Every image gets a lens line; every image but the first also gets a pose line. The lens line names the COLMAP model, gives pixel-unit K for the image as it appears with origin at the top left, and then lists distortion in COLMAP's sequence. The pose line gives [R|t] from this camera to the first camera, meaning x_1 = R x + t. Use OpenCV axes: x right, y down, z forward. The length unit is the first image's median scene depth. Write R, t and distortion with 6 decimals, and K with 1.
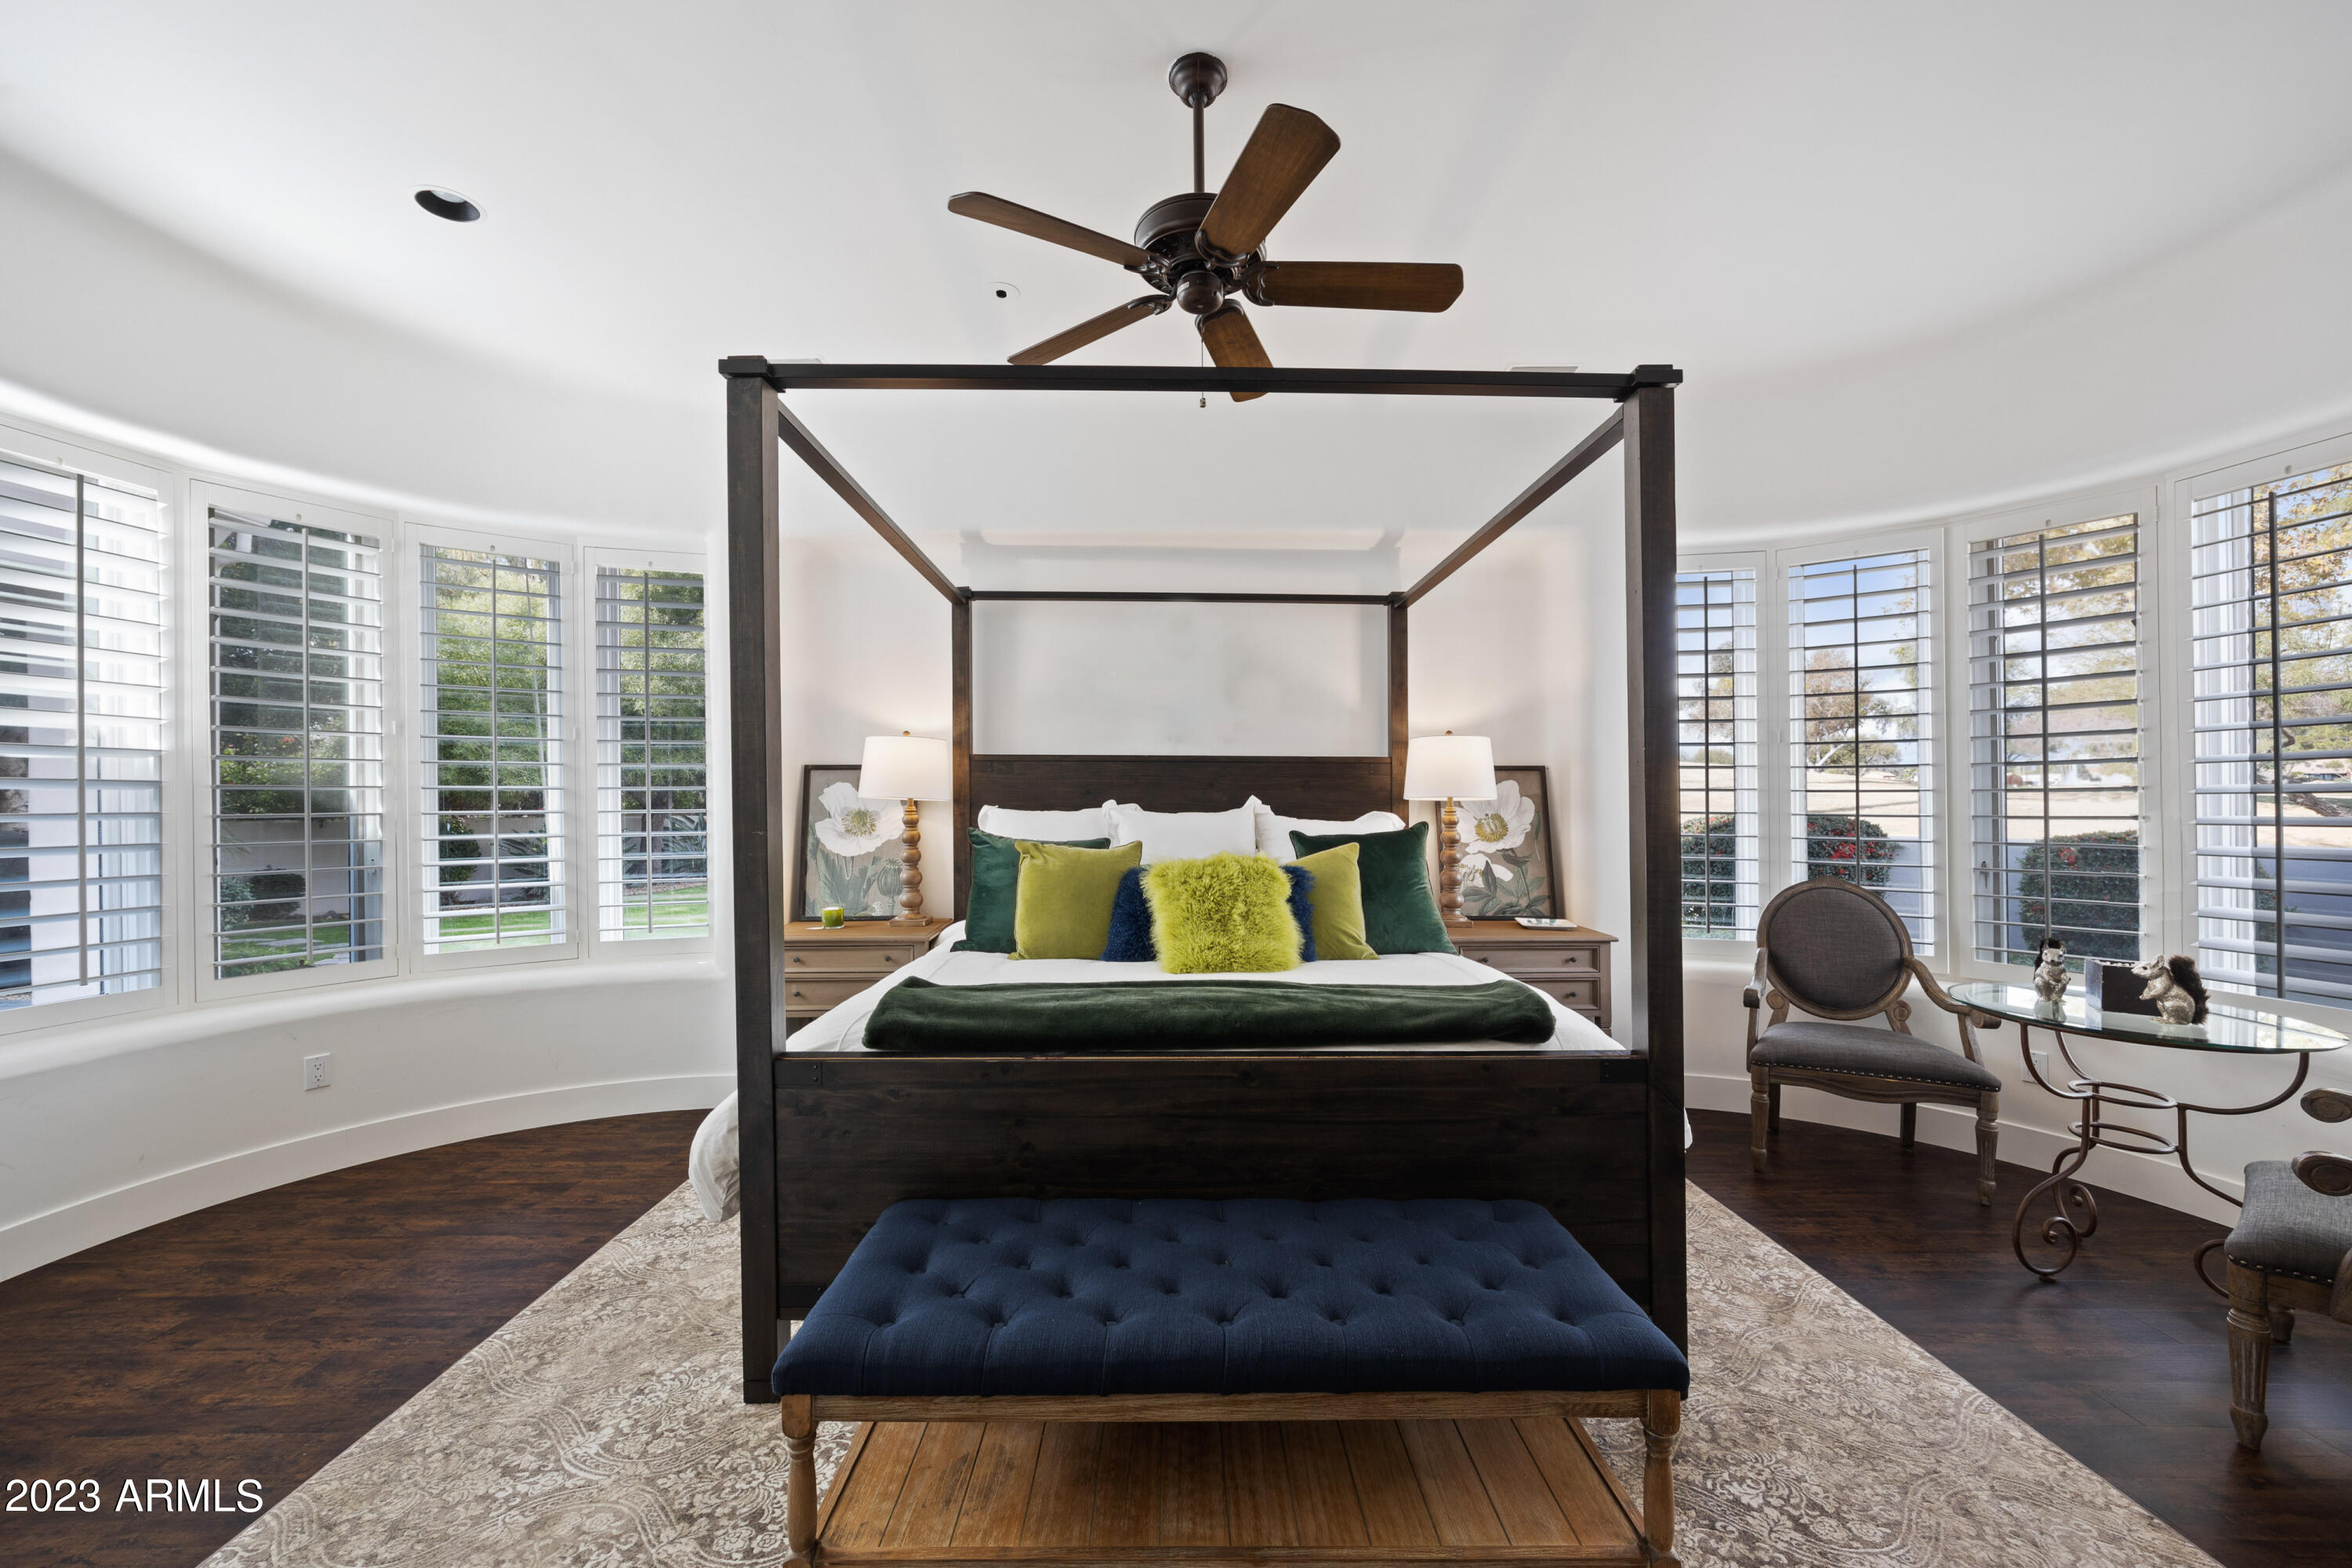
lens RADIAL K [[940.5, 0, 1169.0], [0, 940.5, 789.2], [0, 0, 1]] dist [-0.000533, 0.005036]
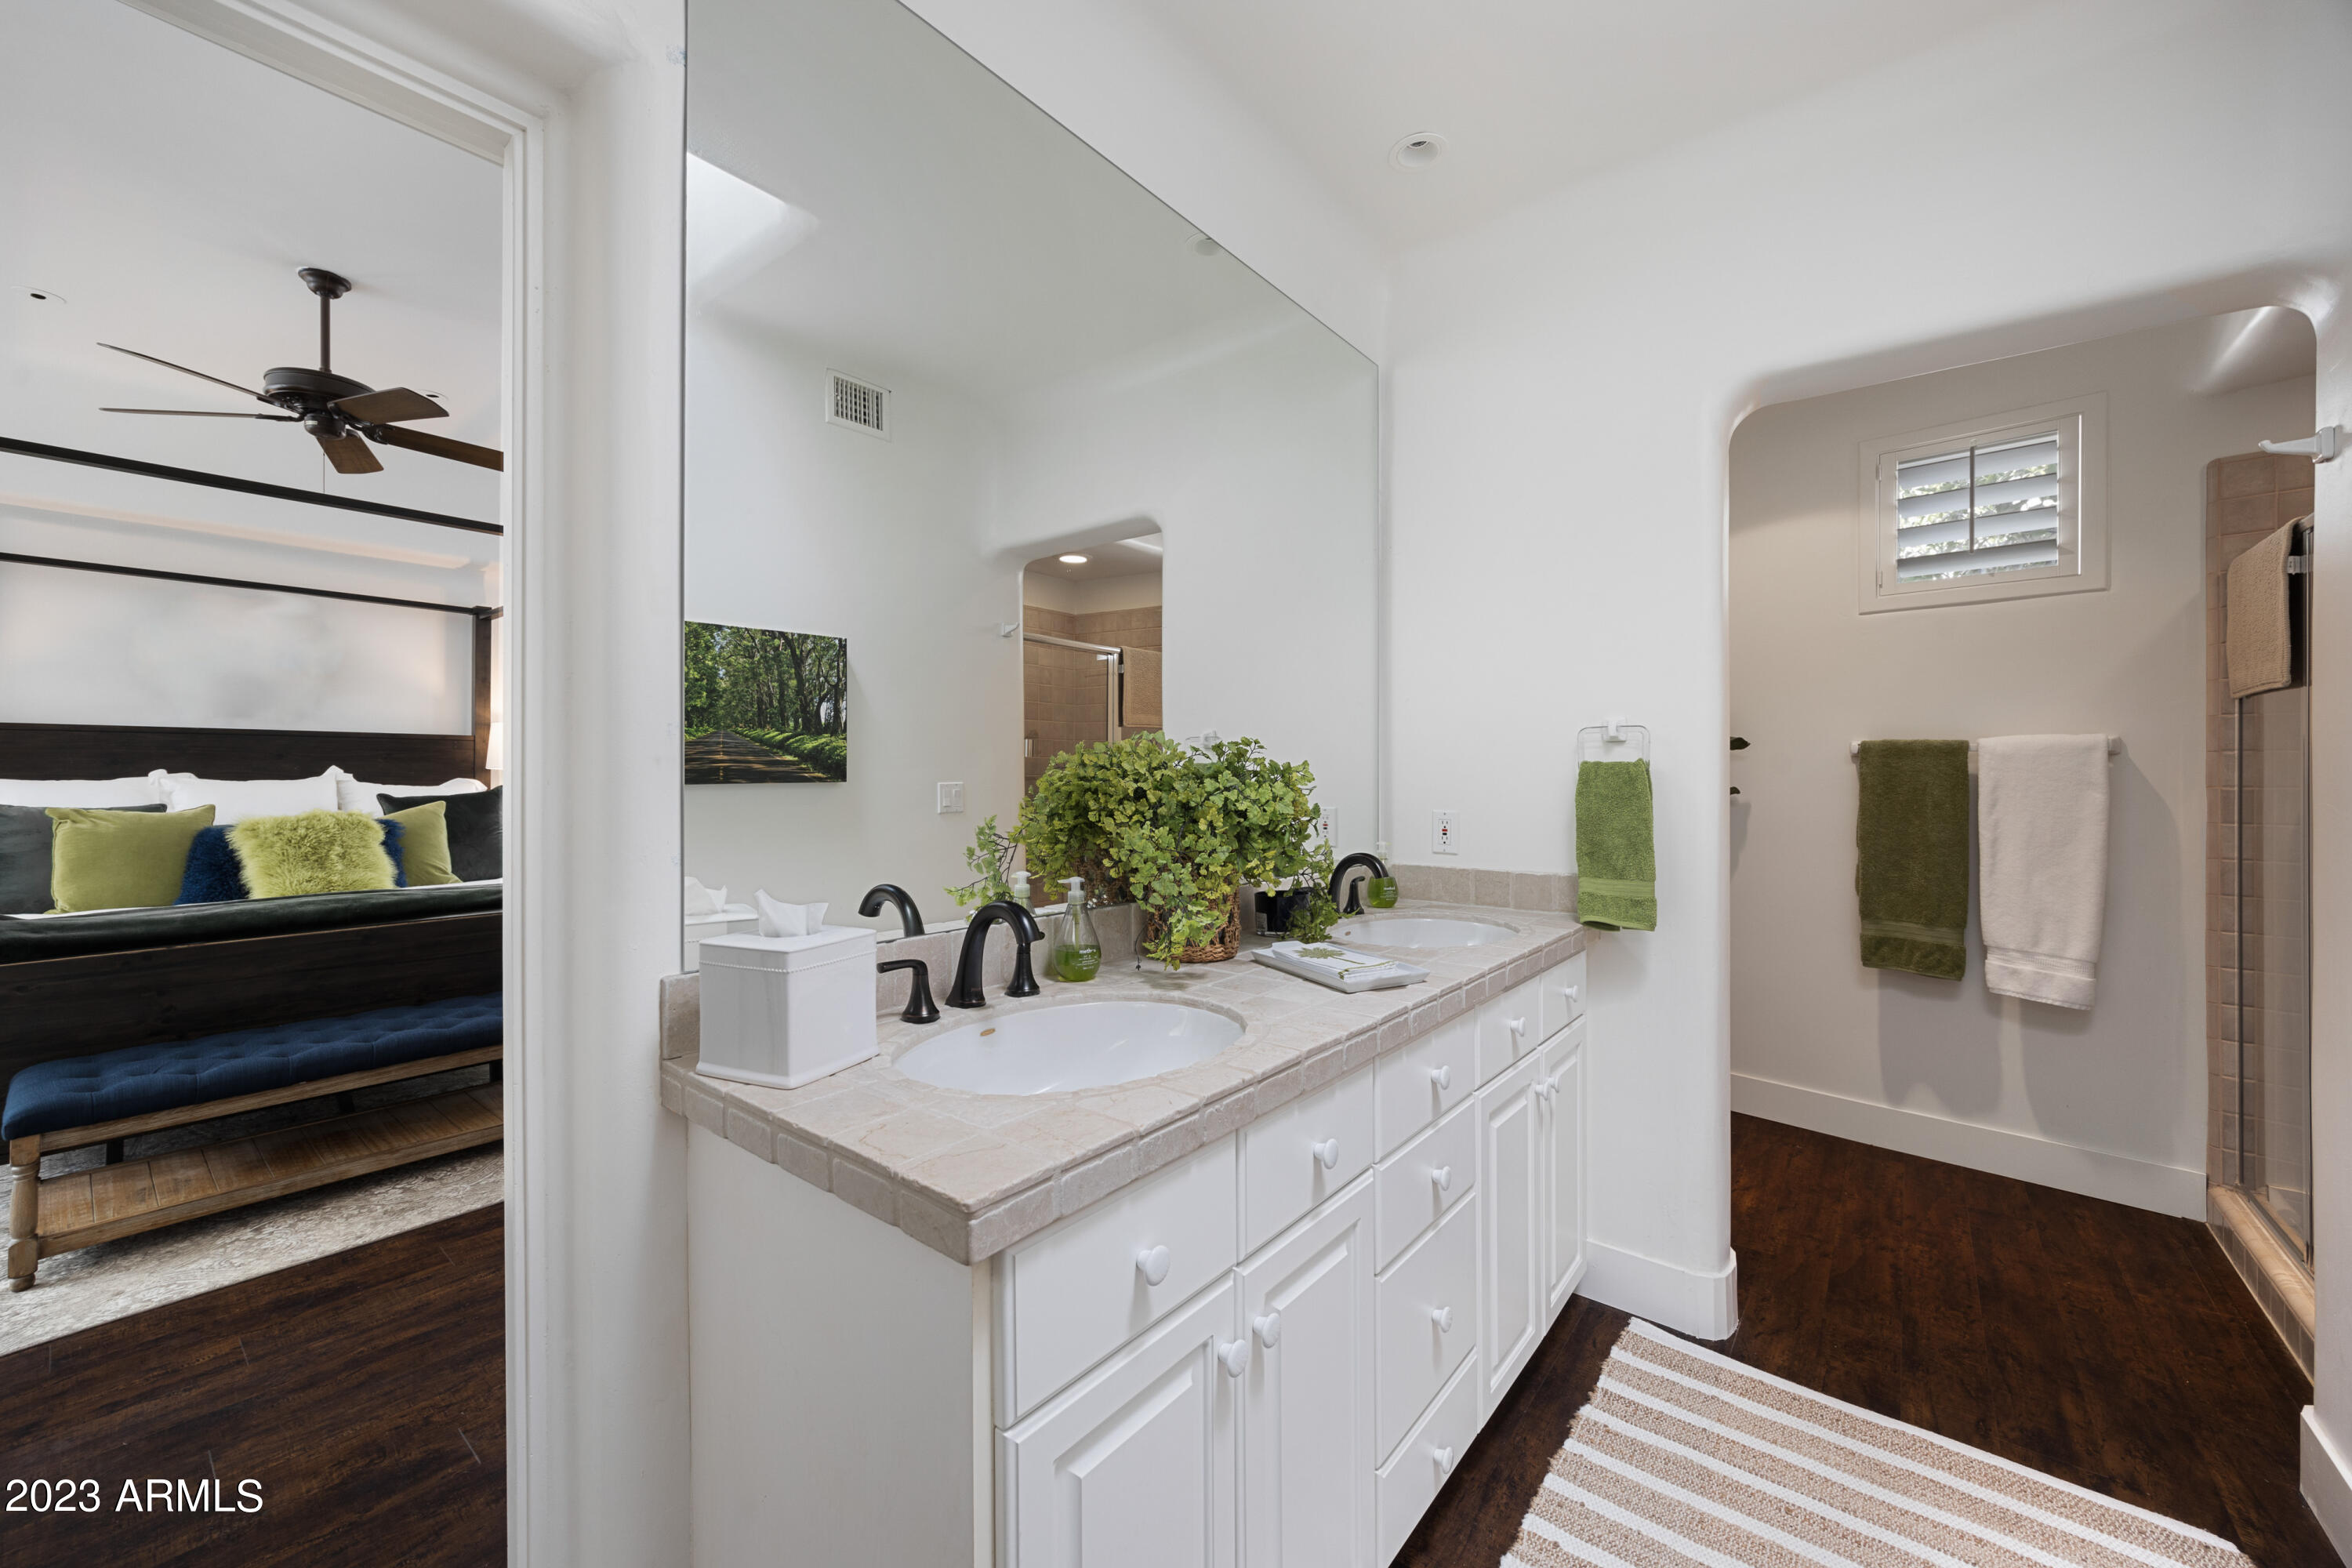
lens RADIAL K [[931.4, 0, 1173.6], [0, 931.4, 752.0], [0, 0, 1]] dist [0.000657, 0.000640]
pose [[0.635485, 0.013394, 0.771997, -0.169909], [-0.007095, 0.999909, -0.011508, -0.005005], [-0.772080, 0.001836, 0.635522, -0.664614]]
